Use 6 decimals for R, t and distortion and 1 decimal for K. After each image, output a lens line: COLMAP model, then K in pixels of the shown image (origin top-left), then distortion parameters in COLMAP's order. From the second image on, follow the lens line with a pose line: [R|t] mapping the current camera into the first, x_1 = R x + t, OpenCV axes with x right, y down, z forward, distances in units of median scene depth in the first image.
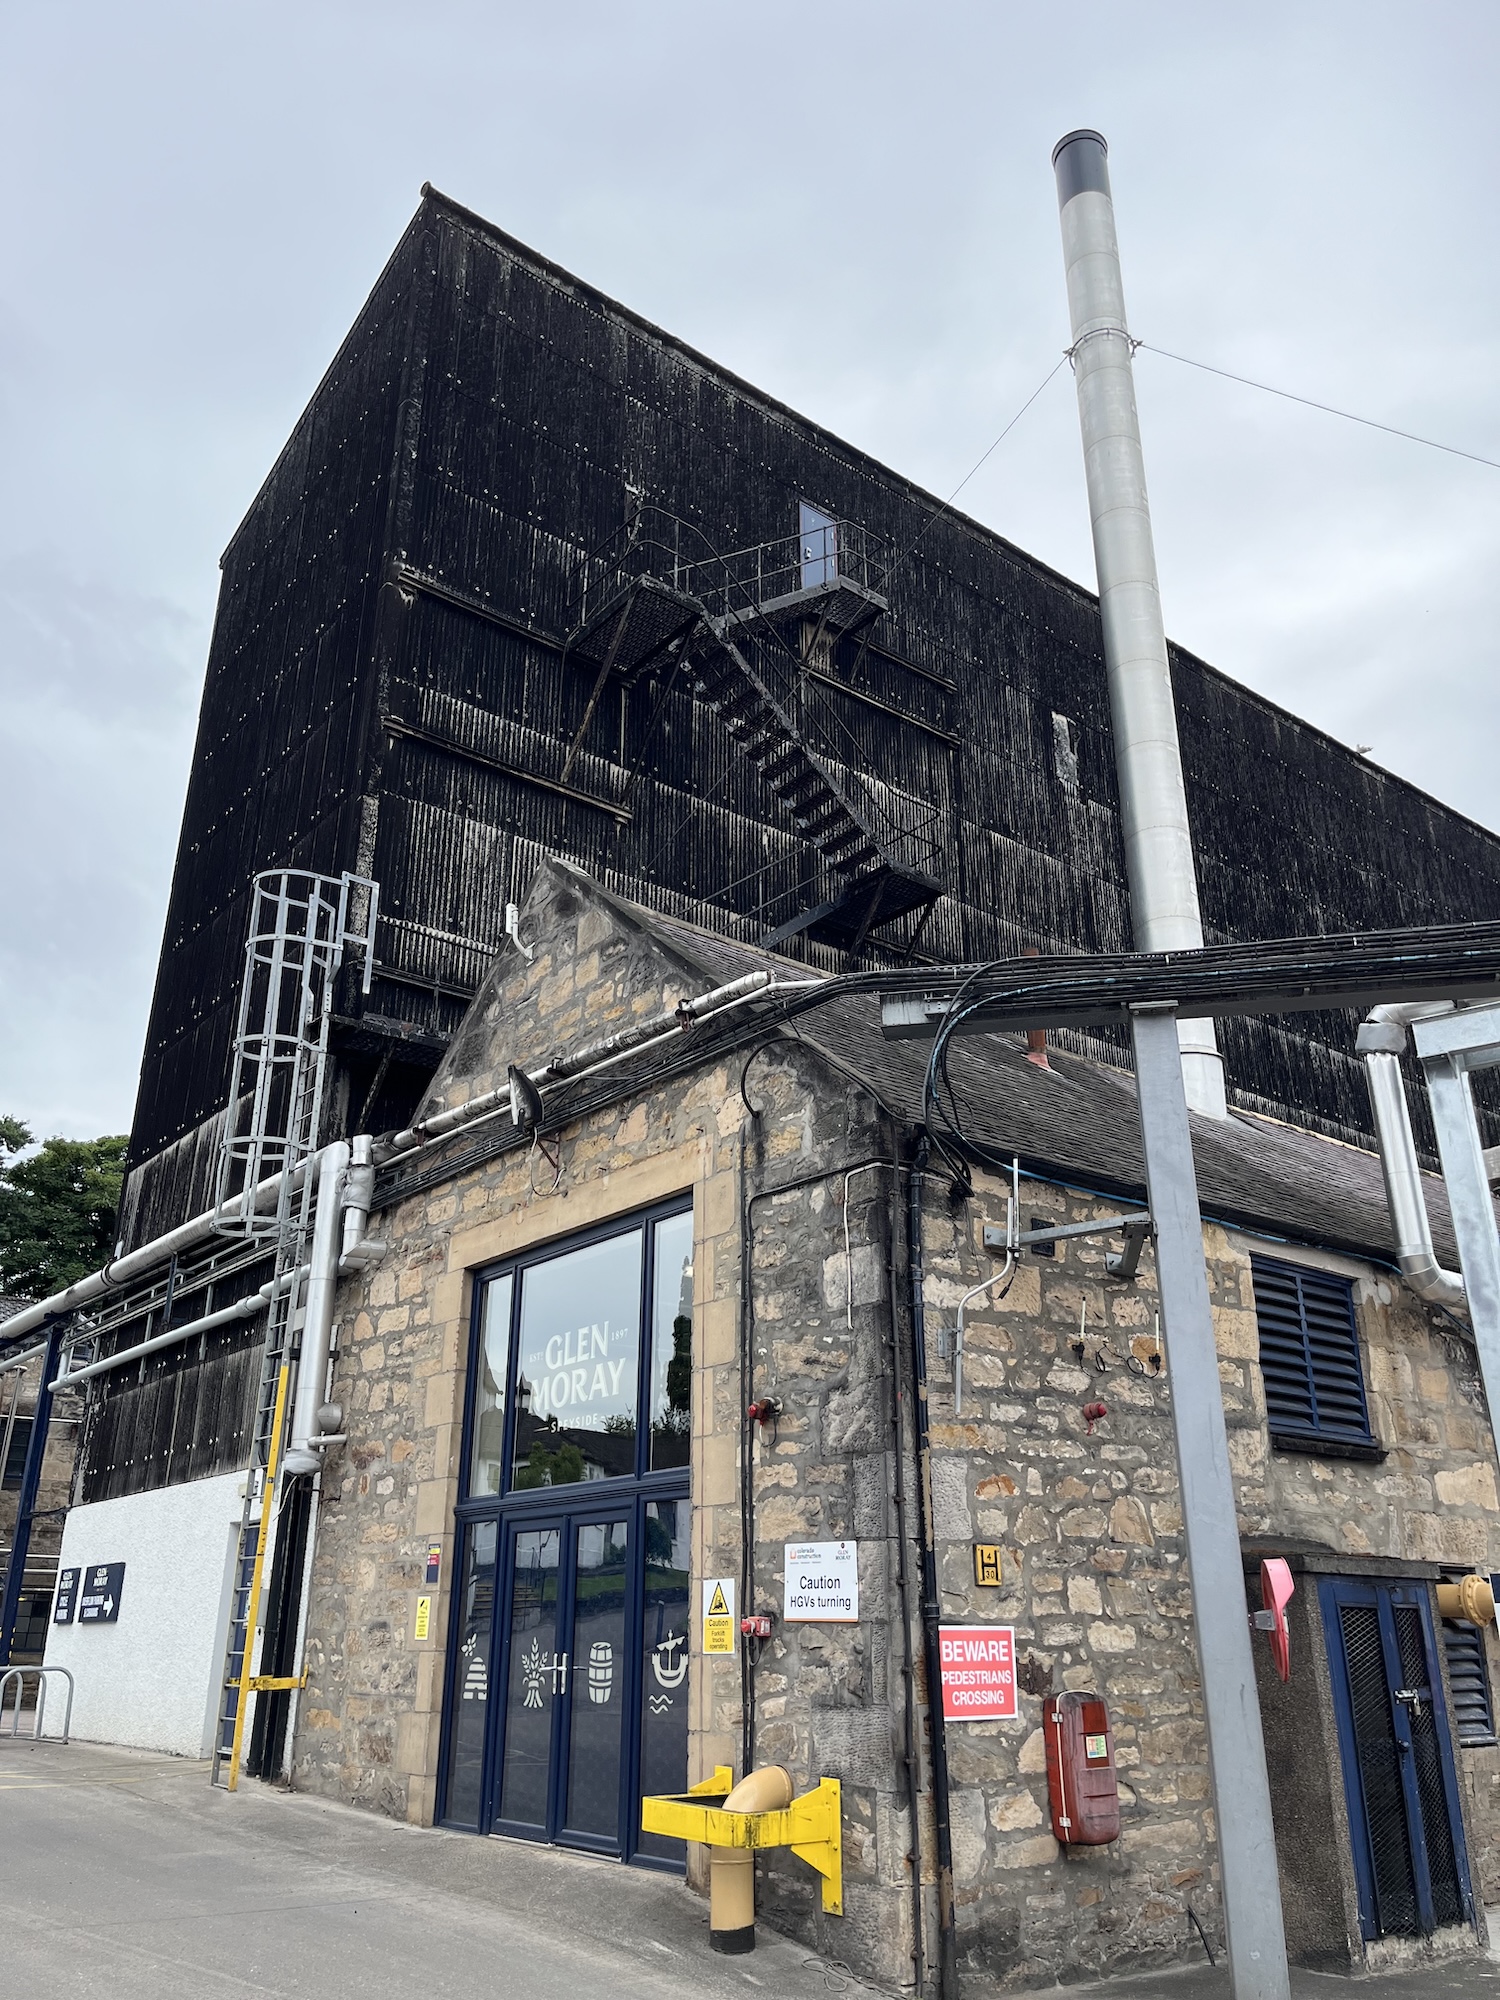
lens RADIAL K [[1508.3, 0, 749.3], [0, 1508.3, 998.8], [0, 0, 1]] dist [0.039746, -0.000096]
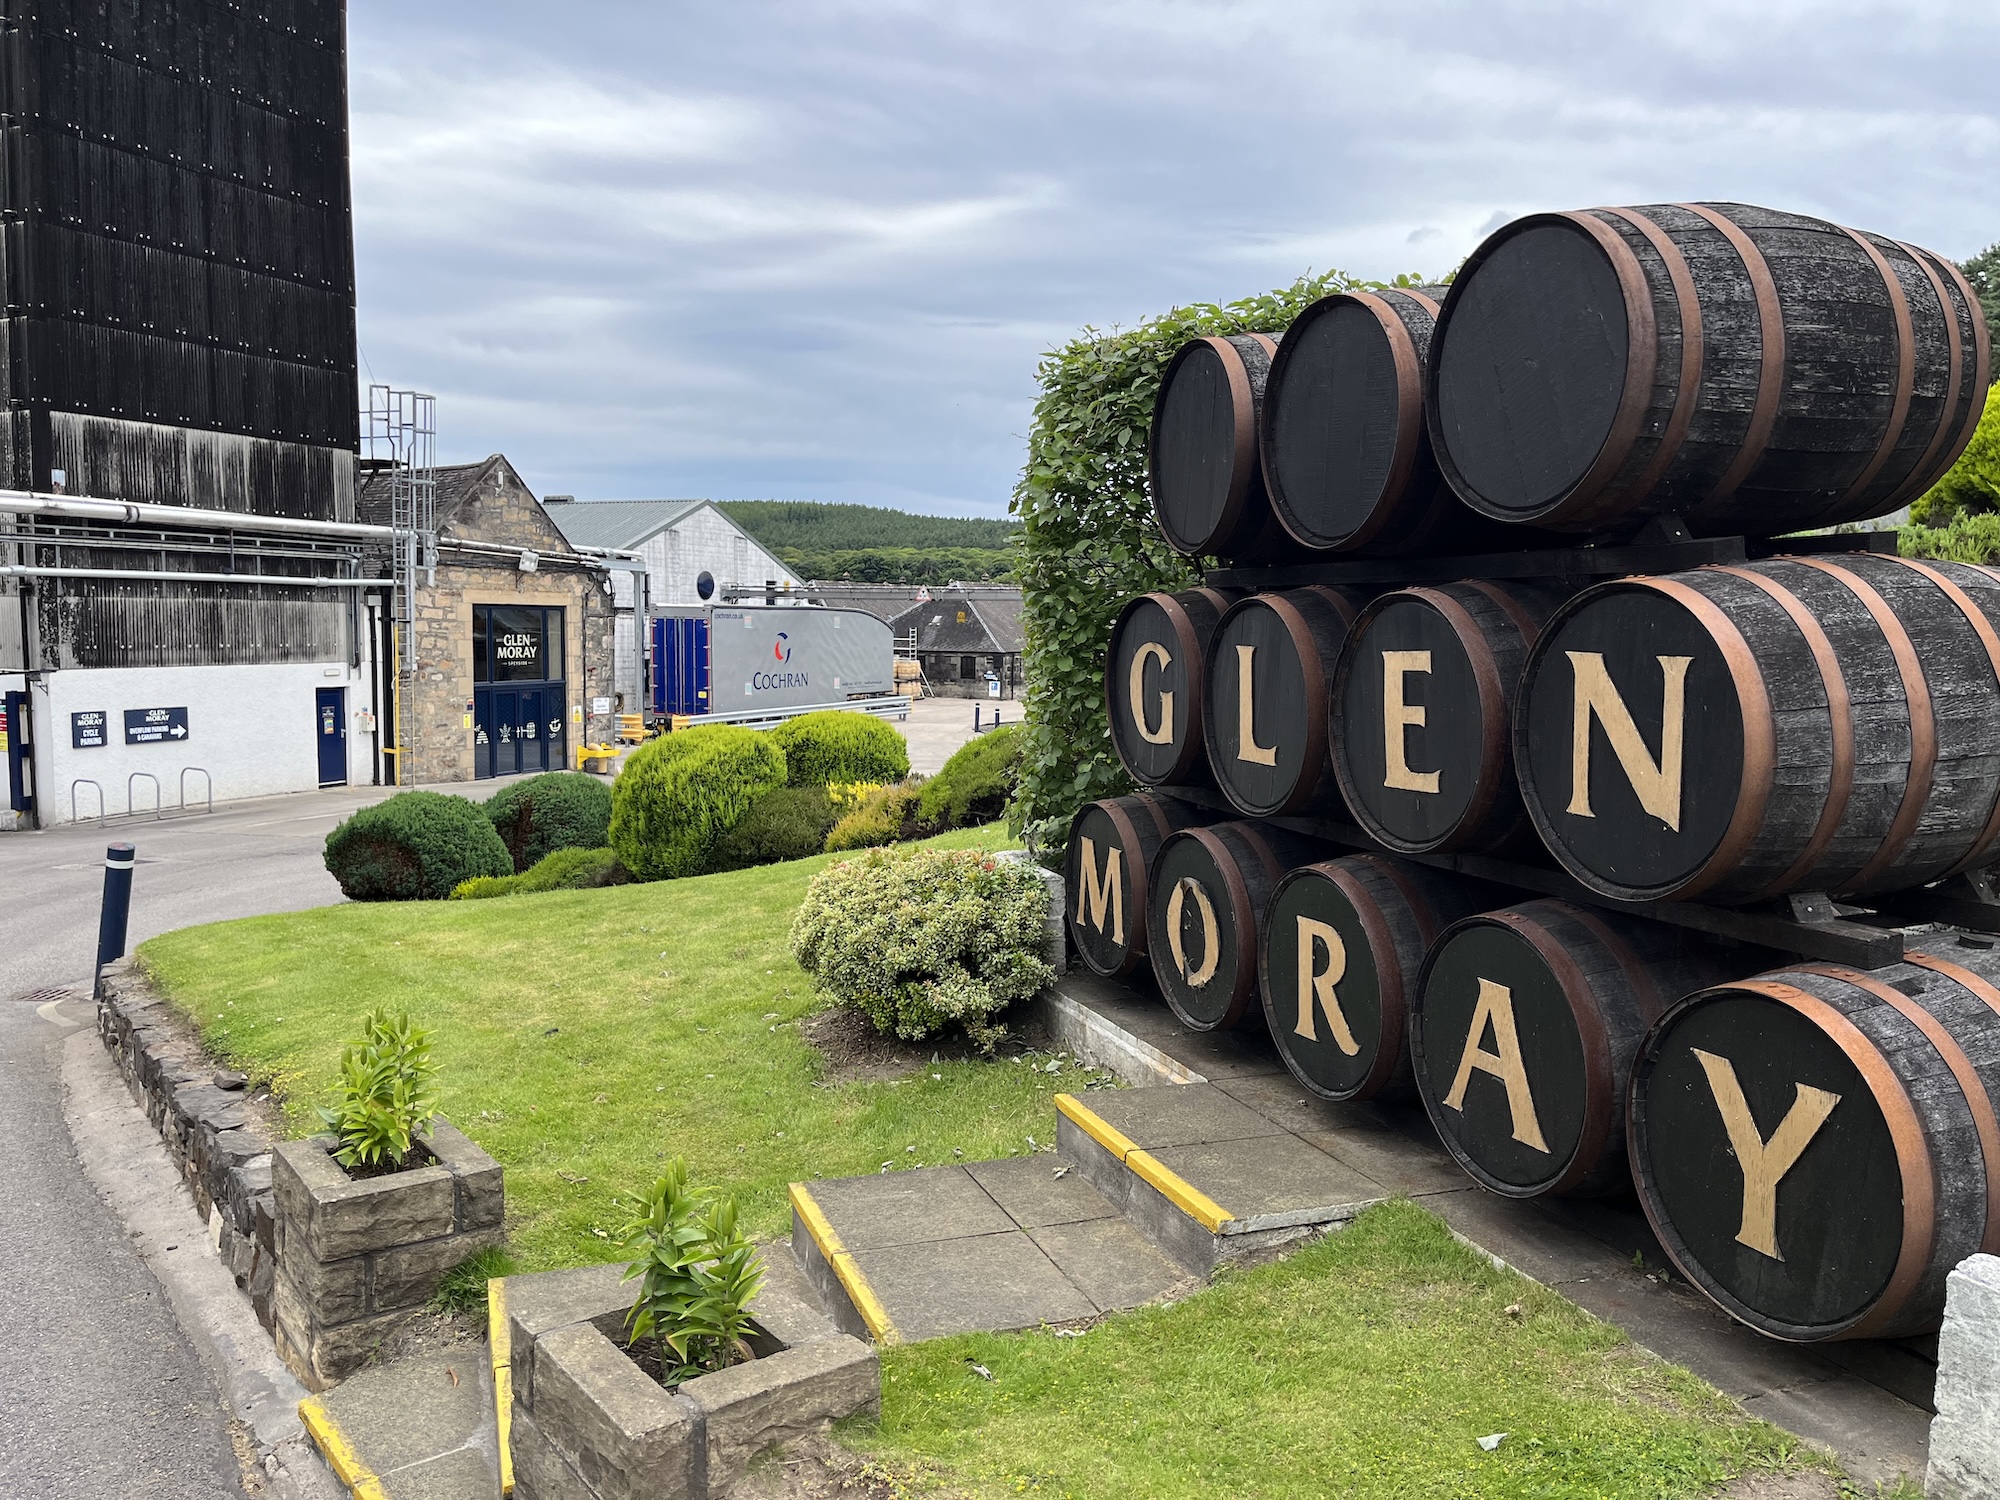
lens RADIAL K [[1508.3, 0, 1000.4], [0, 1508.3, 746.7], [0, 0, 1]] dist [0.039746, -0.000096]
pose [[-0.471245, -0.074609, 0.878841, -3.717164], [-0.349309, 0.930729, -0.108289, 0.464651], [-0.809883, -0.358018, -0.464663, 1.709947]]
